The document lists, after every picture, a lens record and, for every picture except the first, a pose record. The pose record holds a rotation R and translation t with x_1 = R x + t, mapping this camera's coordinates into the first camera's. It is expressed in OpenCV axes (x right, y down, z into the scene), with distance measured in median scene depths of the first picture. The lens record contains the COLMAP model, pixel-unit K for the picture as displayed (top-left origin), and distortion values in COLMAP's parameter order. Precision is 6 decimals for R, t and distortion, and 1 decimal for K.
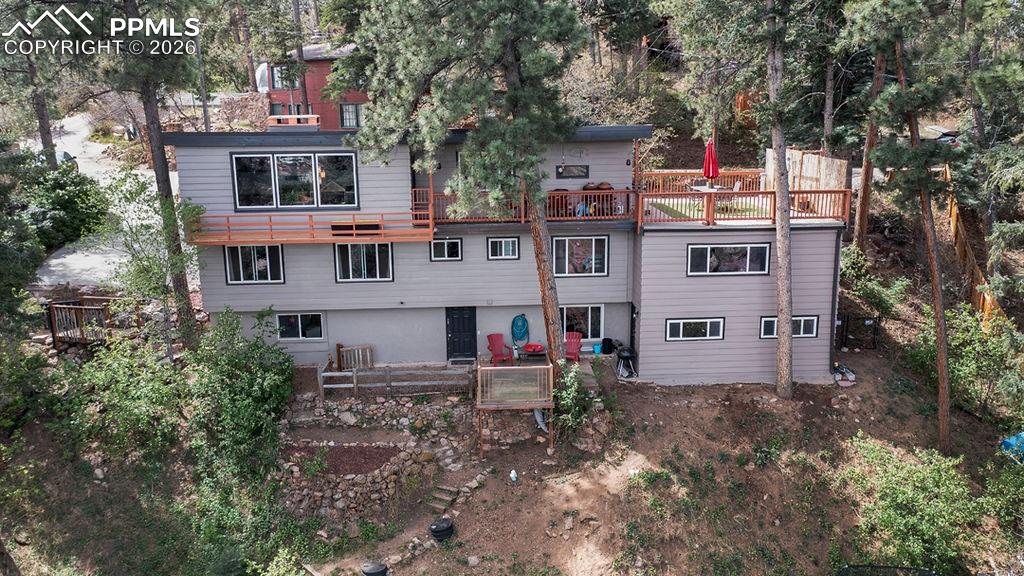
lens RADIAL K [[800.1, 0, 512.7], [0, 800.1, 282.7], [0, 0, 1]] dist [-0.009359, 0.001175]
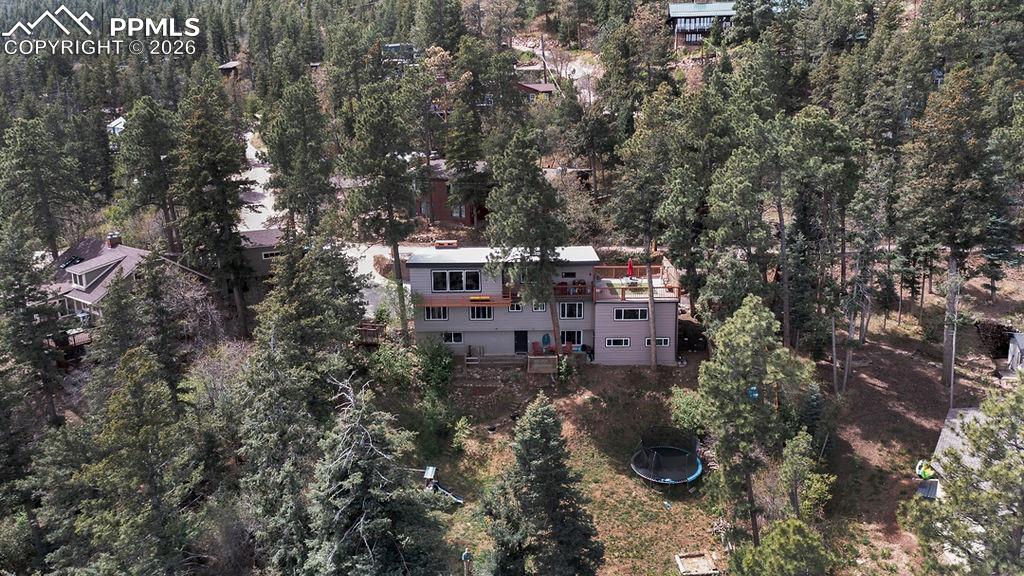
lens RADIAL K [[800.1, 0, 509.2], [0, 800.1, 291.1], [0, 0, 1]] dist [-0.009359, 0.001175]
pose [[0.998080, 0.011944, -0.060777, 0.046700], [-0.009560, 0.999179, 0.039366, -0.192595], [0.061197, -0.038709, 0.997375, -1.461575]]
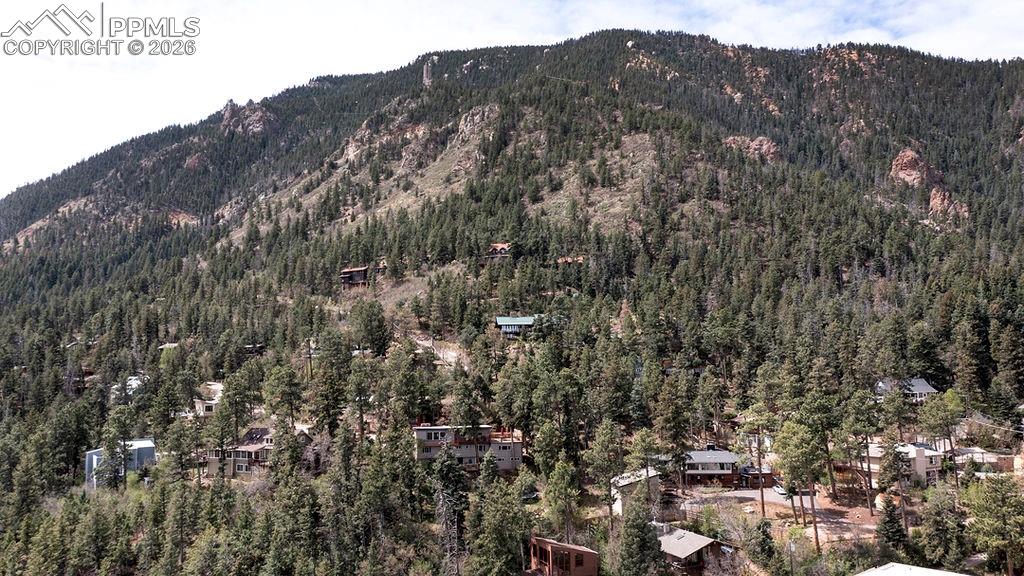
lens RADIAL K [[800.1, 0, 511.8], [0, 800.1, 287.9], [0, 0, 1]] dist [-0.009359, 0.001175]
pose [[0.983062, 0.022080, 0.181941, -0.836748], [0.033966, 0.953570, -0.299250, 0.649560], [-0.180101, 0.300361, 0.936668, -5.223901]]
